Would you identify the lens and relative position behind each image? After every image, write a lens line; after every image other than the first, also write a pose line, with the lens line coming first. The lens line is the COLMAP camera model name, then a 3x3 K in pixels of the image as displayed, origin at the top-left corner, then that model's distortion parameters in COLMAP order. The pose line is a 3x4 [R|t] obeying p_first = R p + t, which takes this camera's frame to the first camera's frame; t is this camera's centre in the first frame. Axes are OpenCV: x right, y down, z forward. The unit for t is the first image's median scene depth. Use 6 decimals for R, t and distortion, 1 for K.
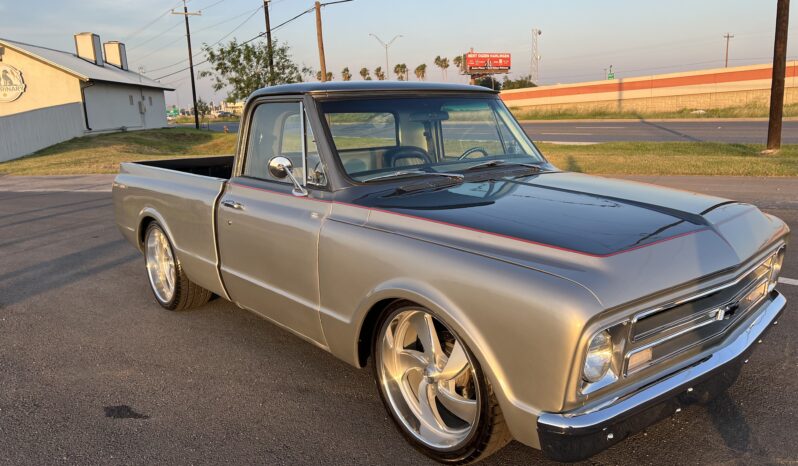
lens RADIAL K [[605.5, 0, 399.0], [0, 605.5, 233.0], [0, 0, 1]] dist [0.066309, -0.074373]
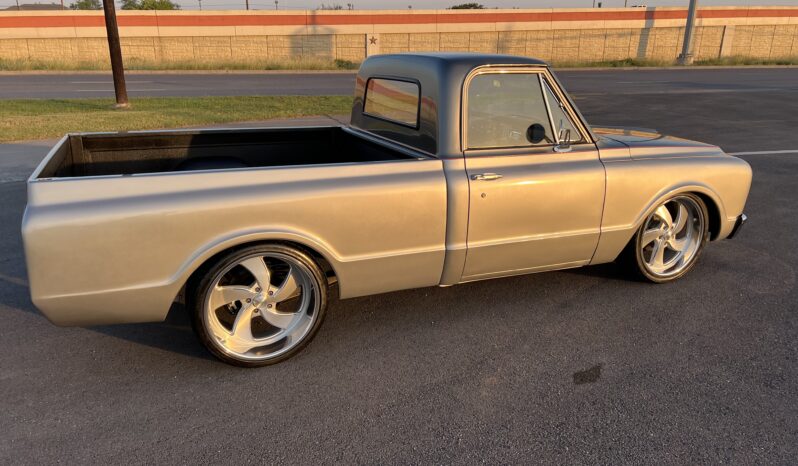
lens RADIAL K [[605.5, 0, 399.0], [0, 605.5, 233.0], [0, 0, 1]] dist [0.066309, -0.074373]
pose [[0.293107, -0.248375, 0.923254, -0.126894], [0.177346, 0.963032, 0.202774, -0.018631], [-0.939488, 0.104301, 0.326320, 0.081761]]
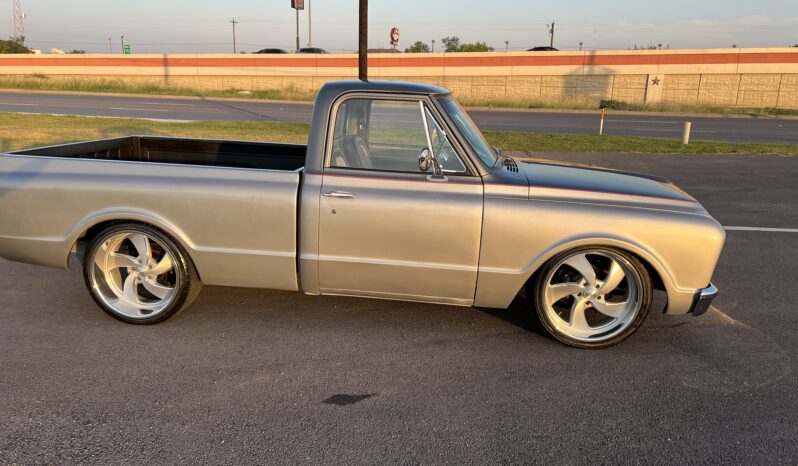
lens RADIAL K [[605.5, 0, 399.0], [0, 605.5, 233.0], [0, 0, 1]] dist [0.066309, -0.074373]
pose [[0.721562, -0.115870, 0.682585, -0.092369], [0.088180, 0.993248, 0.075390, -0.004992], [-0.686711, 0.005792, 0.726907, 0.016238]]
